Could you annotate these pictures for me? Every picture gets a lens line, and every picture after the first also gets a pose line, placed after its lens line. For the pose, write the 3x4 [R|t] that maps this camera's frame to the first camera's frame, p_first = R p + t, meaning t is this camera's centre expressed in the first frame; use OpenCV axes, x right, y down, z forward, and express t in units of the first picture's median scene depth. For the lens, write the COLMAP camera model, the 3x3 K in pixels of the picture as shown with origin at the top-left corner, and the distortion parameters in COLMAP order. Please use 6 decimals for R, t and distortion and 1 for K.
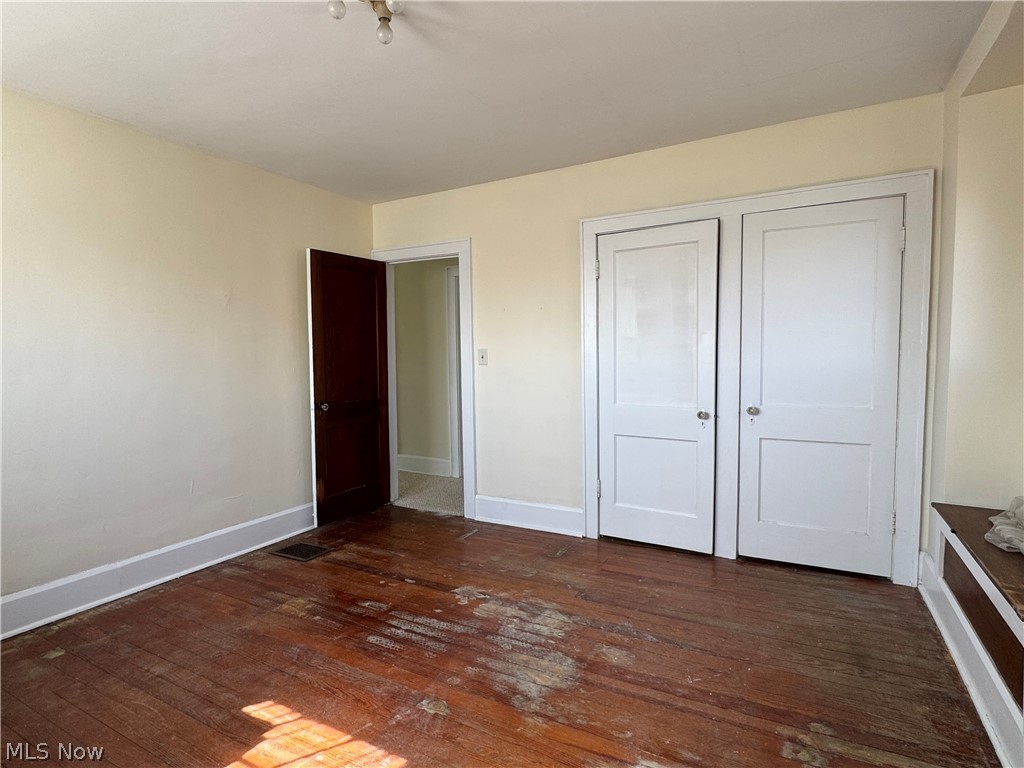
lens RADIAL K [[536.4, 0, 509.1], [0, 536.4, 385.1], [0, 0, 1]] dist [0.000443, 0.000751]
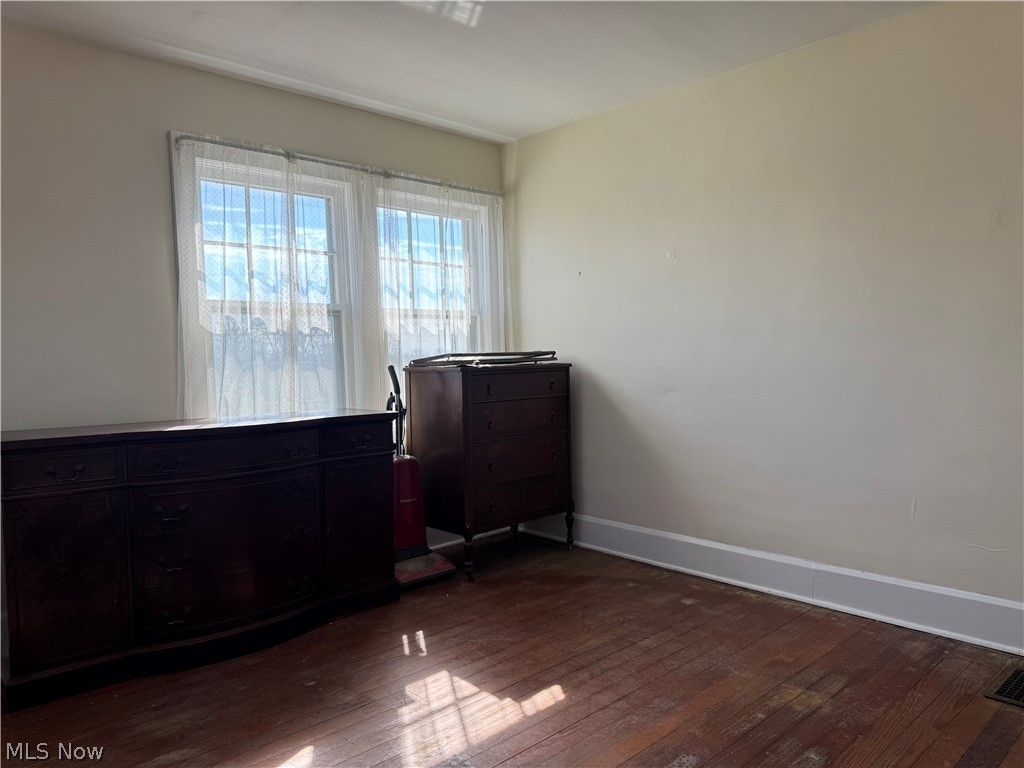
lens RADIAL K [[722.4, 0, 508.9], [0, 722.4, 384.0], [0, 0, 1]] dist [-0.005633, -0.004445]
pose [[-0.314012, 0.051174, -0.948039, 0.528536], [-0.032185, 0.997399, 0.064499, -0.013761], [0.948873, 0.050766, -0.311548, 0.931406]]
